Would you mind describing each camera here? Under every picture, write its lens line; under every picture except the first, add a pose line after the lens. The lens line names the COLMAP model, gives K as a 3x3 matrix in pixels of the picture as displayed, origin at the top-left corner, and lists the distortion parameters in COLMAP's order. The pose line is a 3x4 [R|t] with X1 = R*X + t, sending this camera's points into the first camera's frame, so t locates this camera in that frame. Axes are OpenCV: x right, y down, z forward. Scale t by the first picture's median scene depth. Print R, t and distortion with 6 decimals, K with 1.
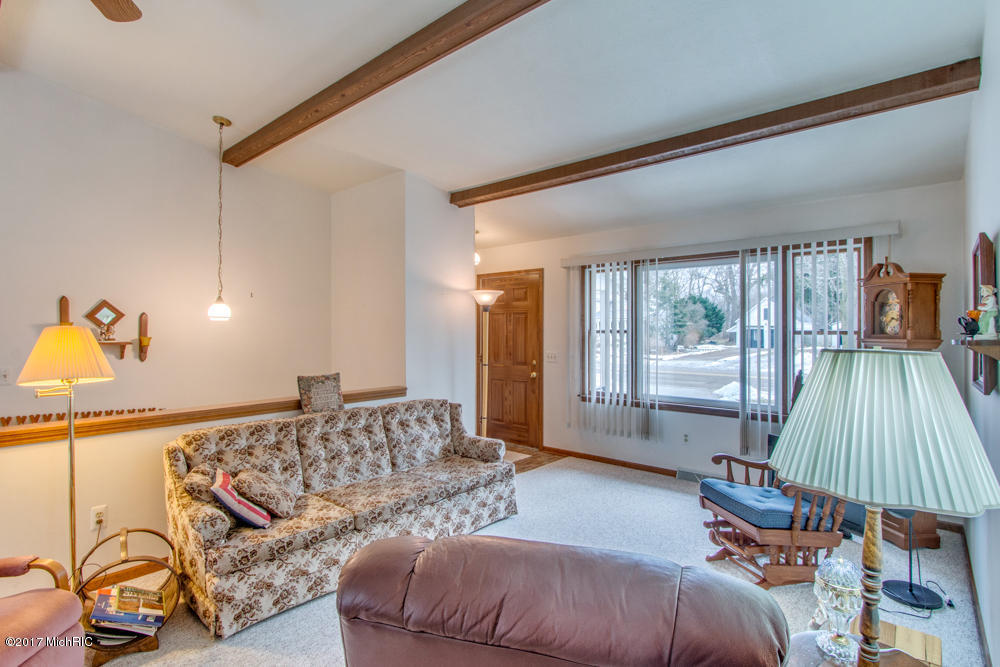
lens RADIAL K [[477.9, 0, 501.9], [0, 477.9, 328.7], [0, 0, 1]] dist [-0.020717, 0.001654]
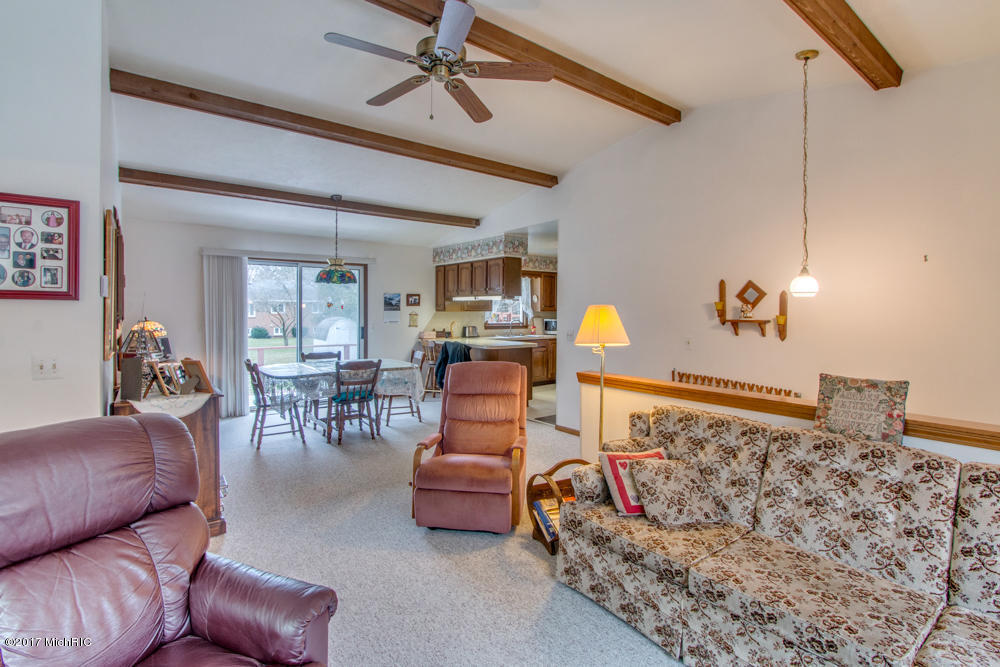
lens RADIAL K [[477.9, 0, 511.5], [0, 477.9, 315.0], [0, 0, 1]] dist [-0.020717, 0.001654]
pose [[-0.190481, 0.009793, -0.981642, 0.338032], [-0.004529, 0.999931, 0.010854, 0.009088], [0.981680, 0.006514, -0.190423, 0.695232]]
